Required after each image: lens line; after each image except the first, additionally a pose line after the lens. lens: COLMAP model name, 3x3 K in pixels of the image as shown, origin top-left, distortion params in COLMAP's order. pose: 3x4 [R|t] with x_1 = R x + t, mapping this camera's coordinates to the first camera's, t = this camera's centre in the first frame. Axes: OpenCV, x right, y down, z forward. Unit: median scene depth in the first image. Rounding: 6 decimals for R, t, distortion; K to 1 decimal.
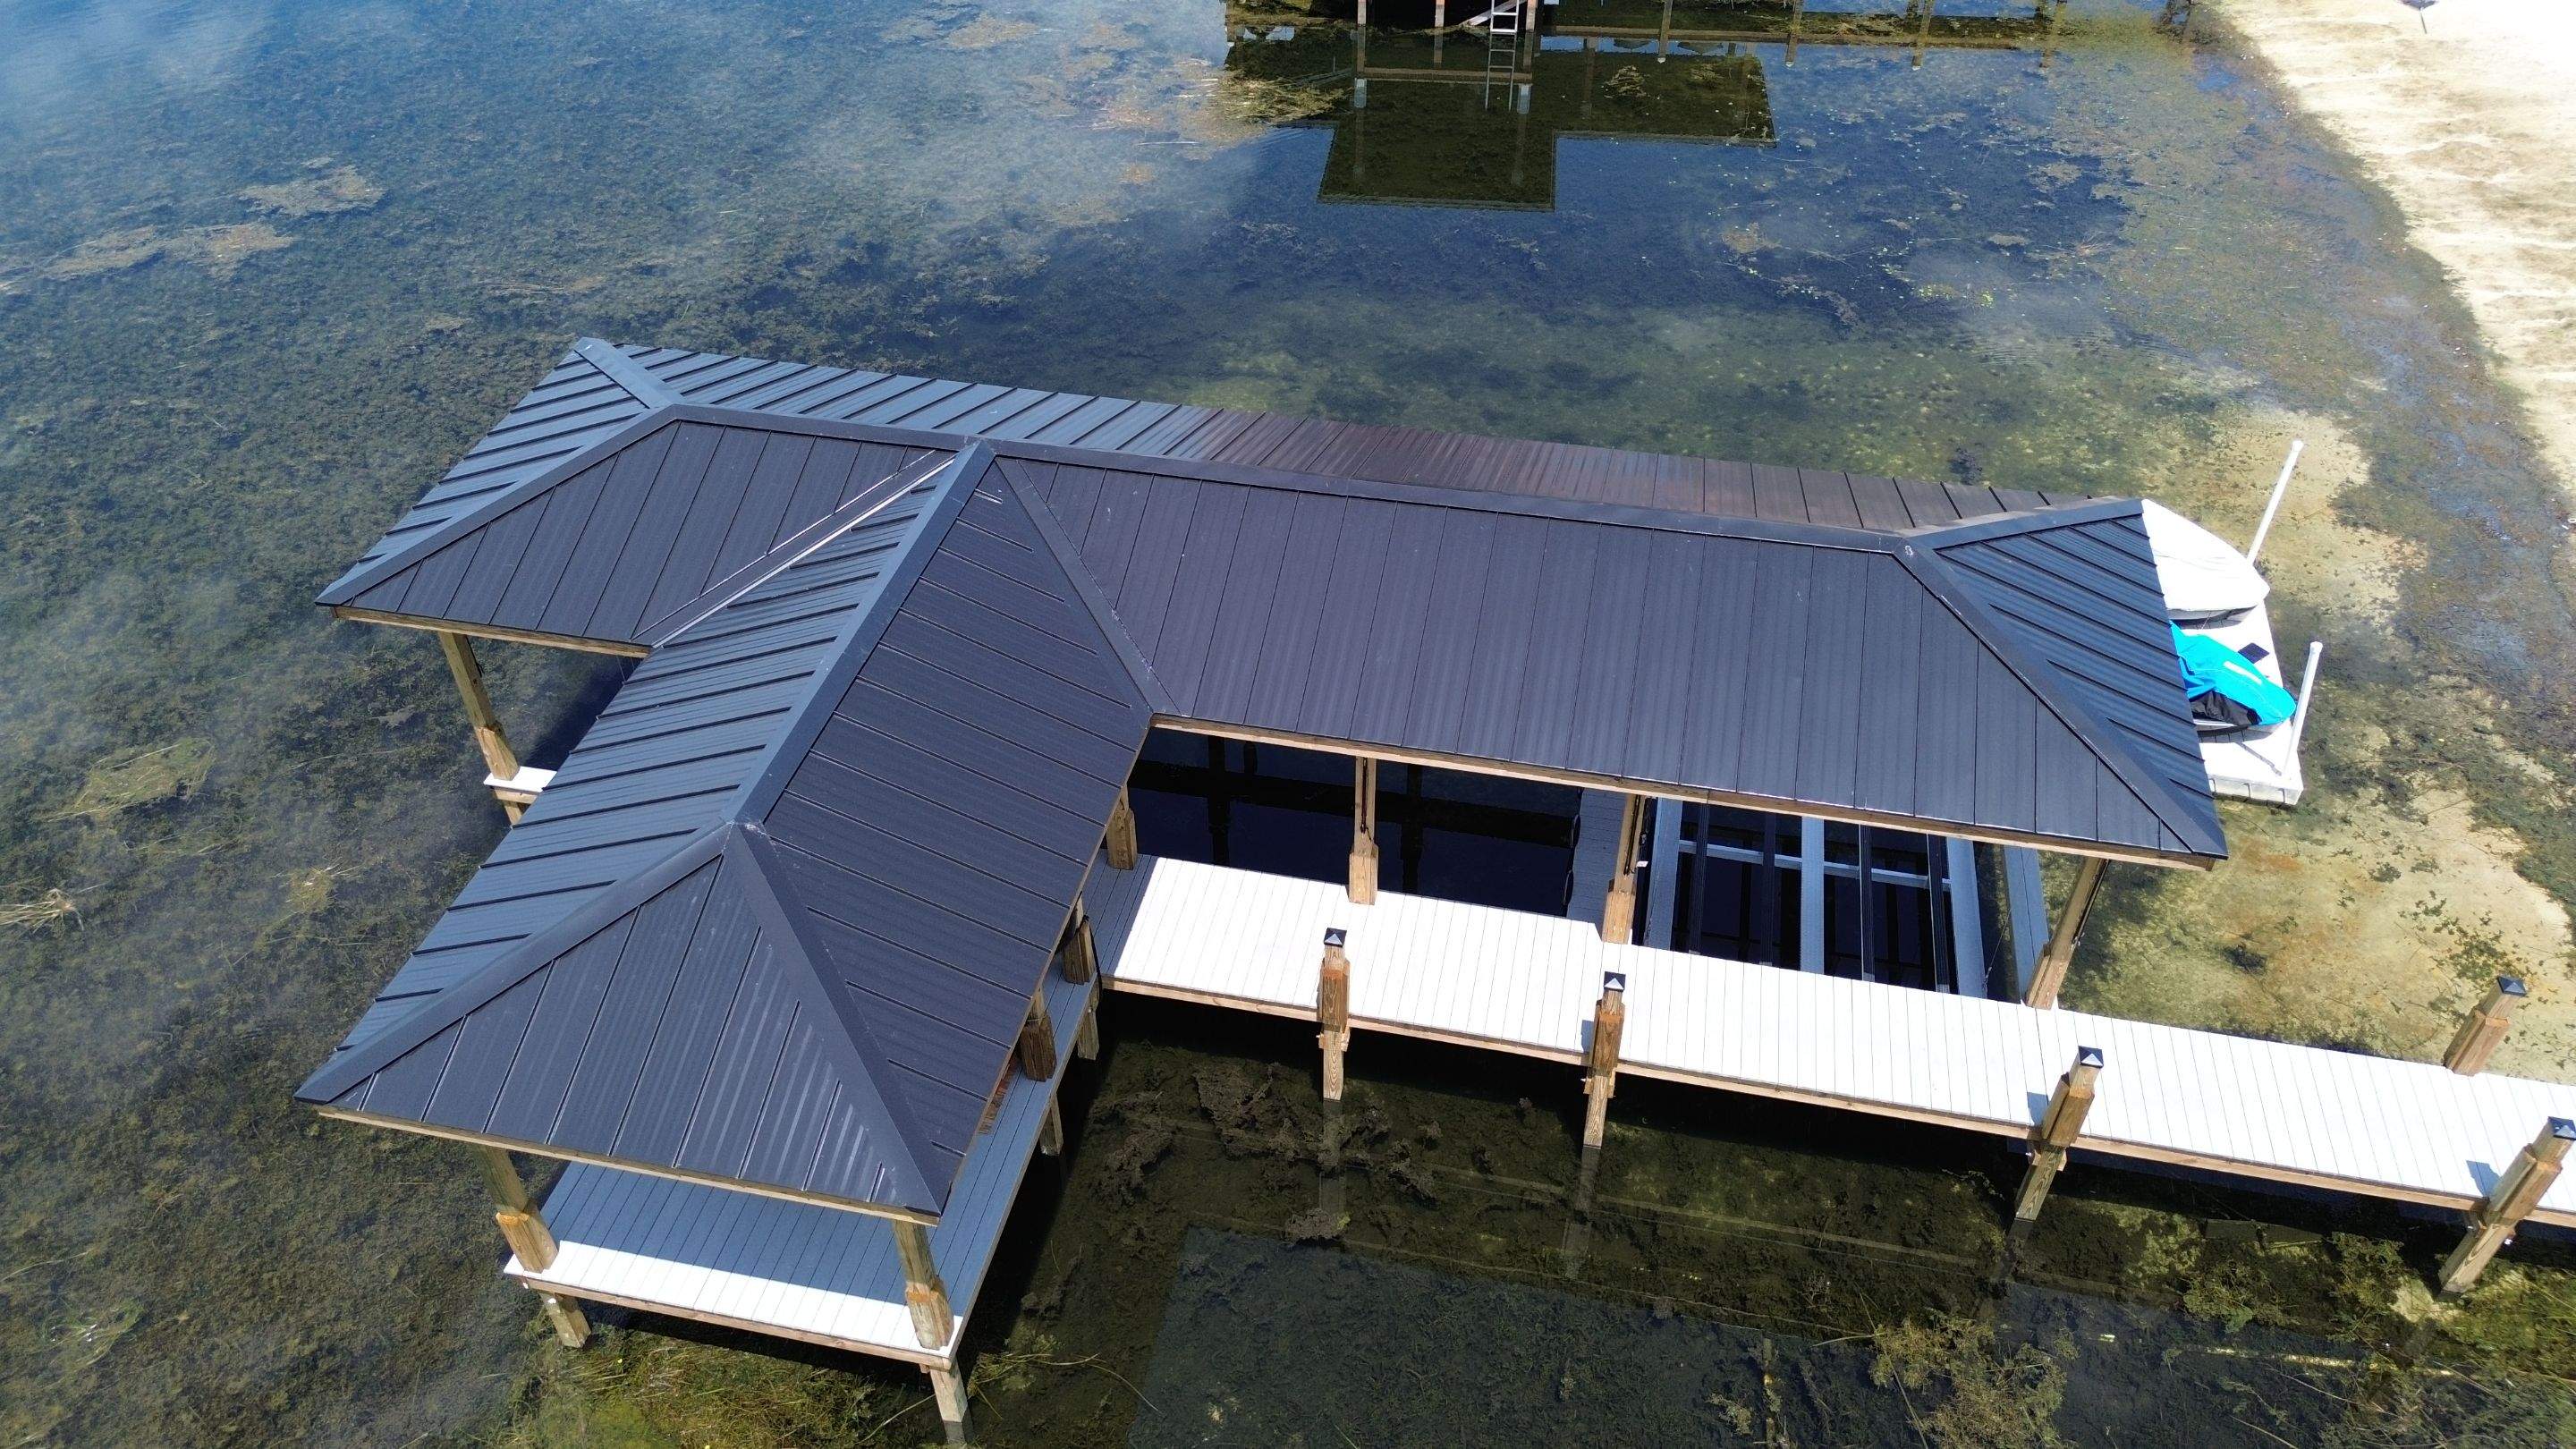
lens RADIAL K [[1823.3, 0, 1278.3], [0, 1823.3, 729.7], [0, 0, 1]] dist [0.049005, -0.039884]
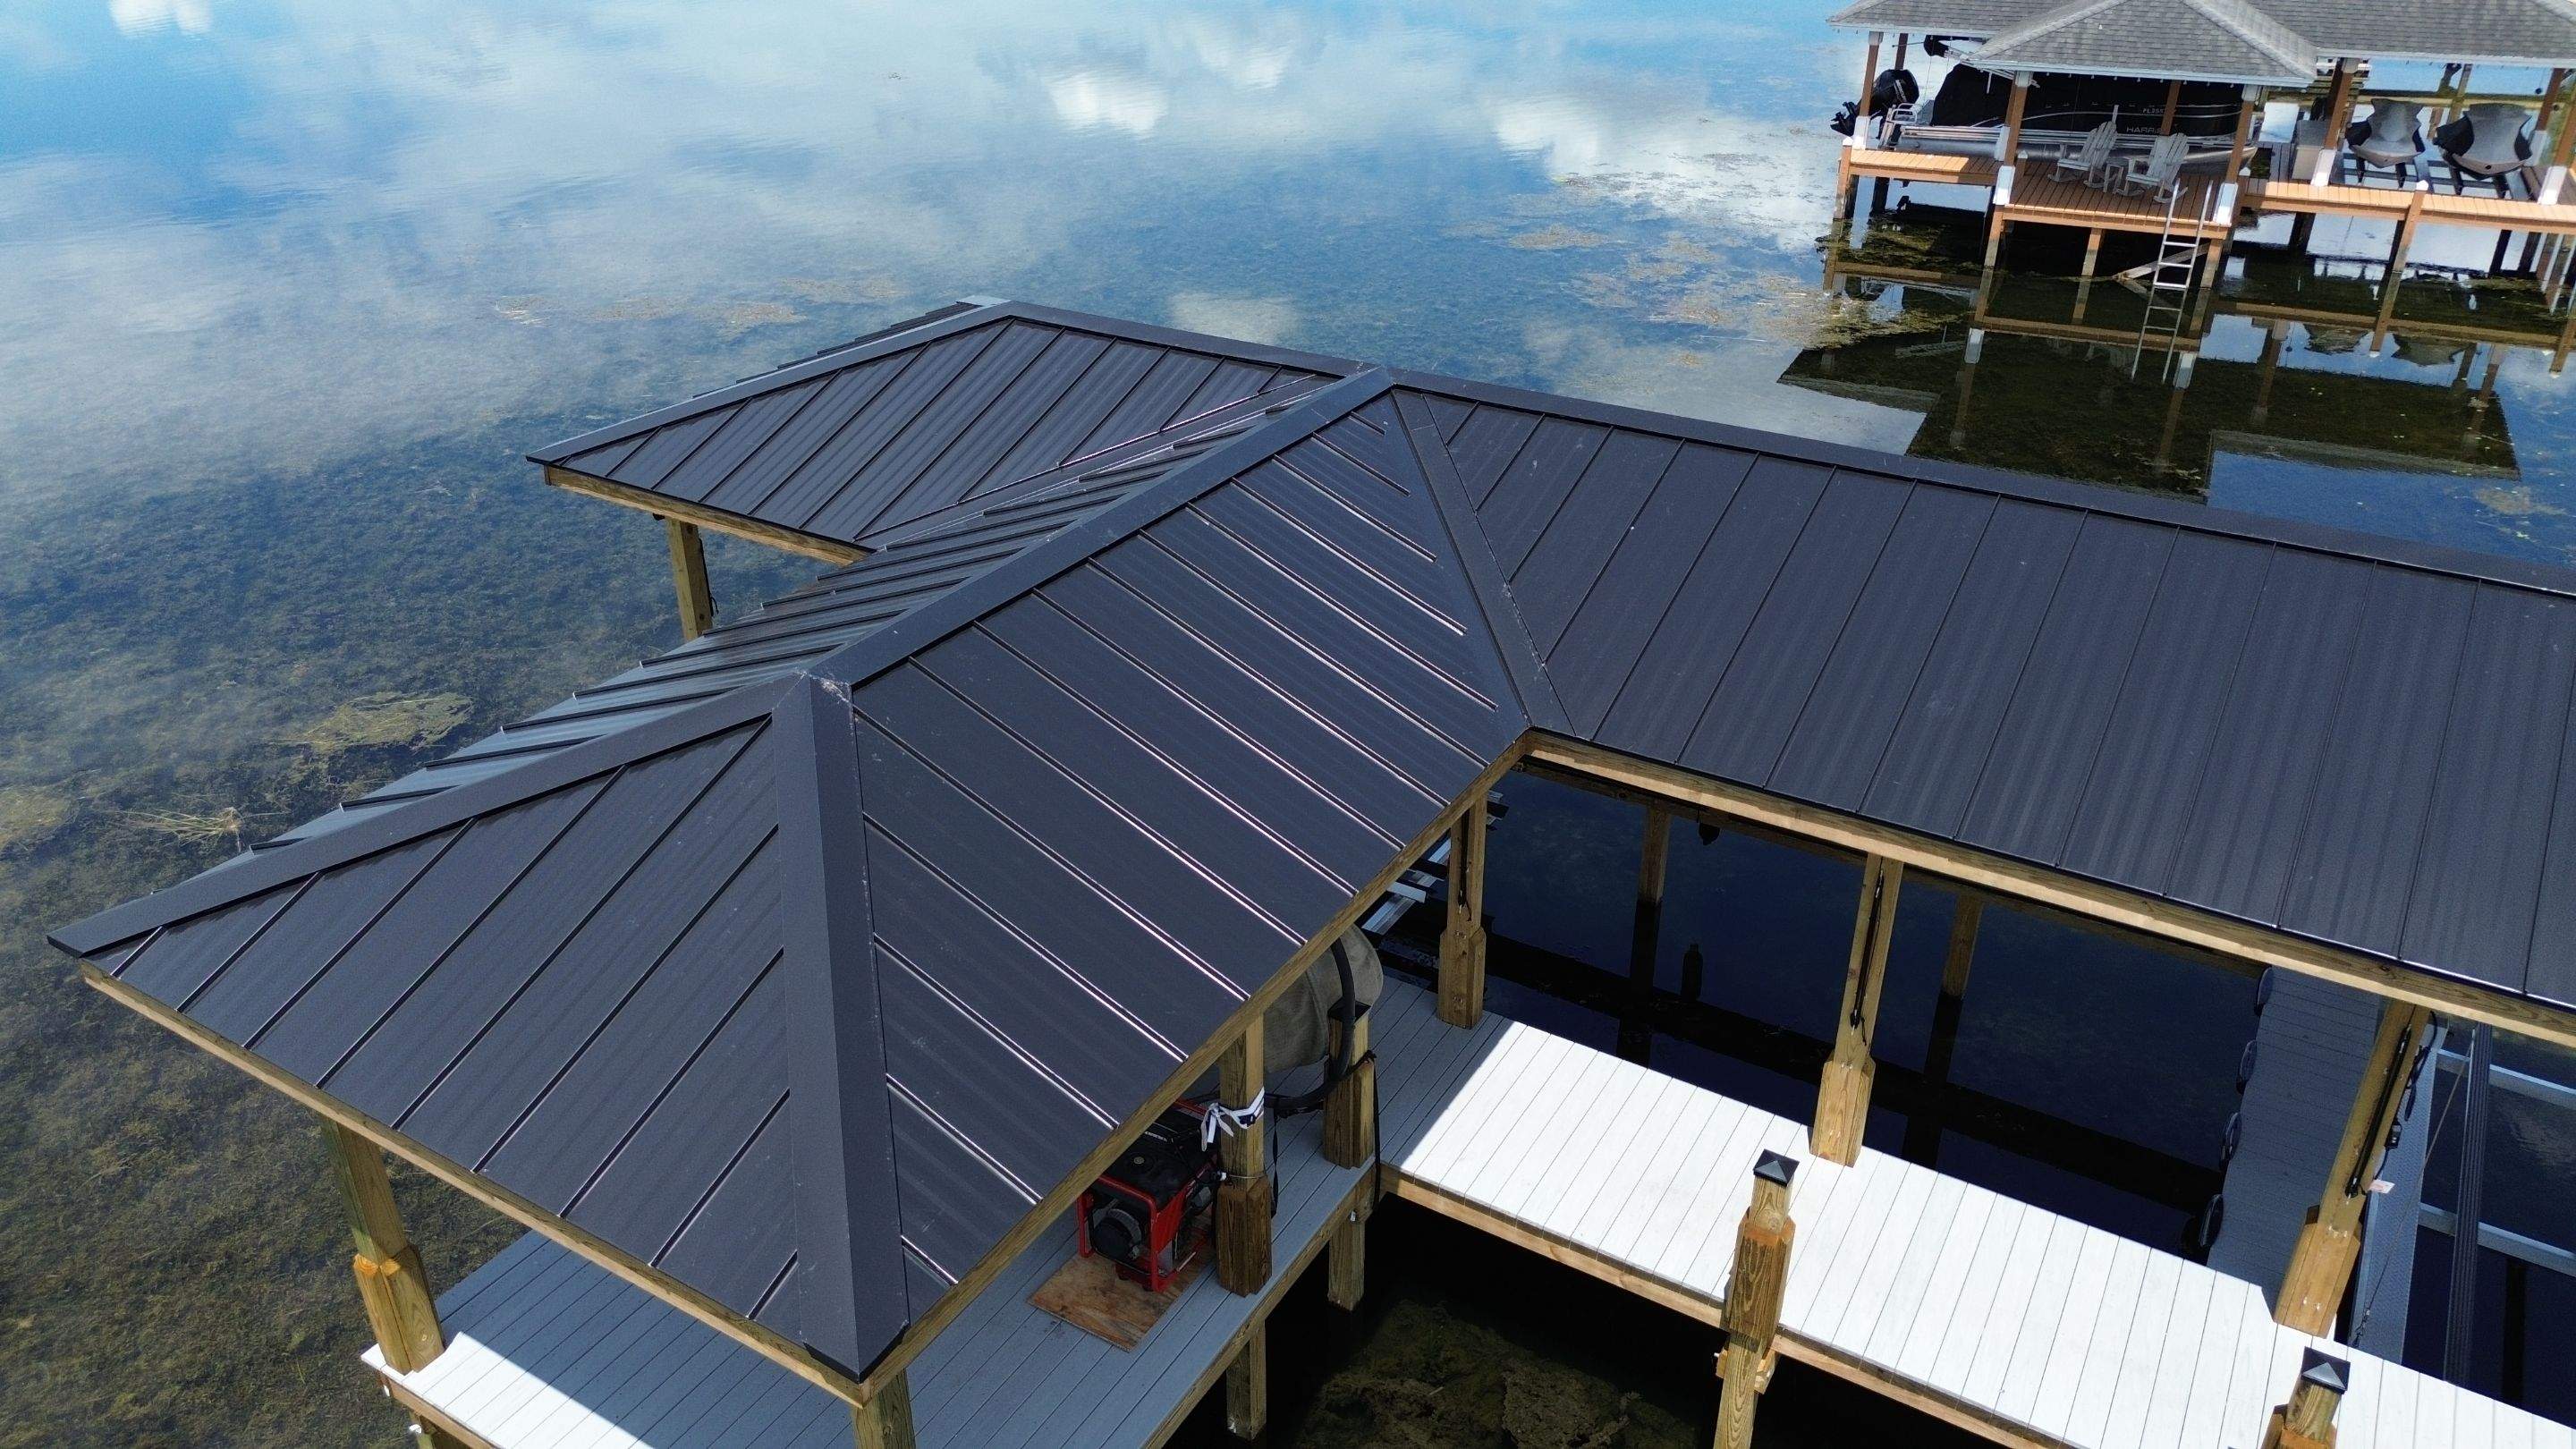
lens RADIAL K [[1823.3, 0, 1273.7], [0, 1823.3, 712.9], [0, 0, 1]] dist [0.049005, -0.039884]
pose [[0.944122, 0.161633, -0.287243, 0.023312], [-0.221028, 0.956978, -0.187989, 0.113898], [0.244500, 0.240973, 0.939229, 0.368187]]
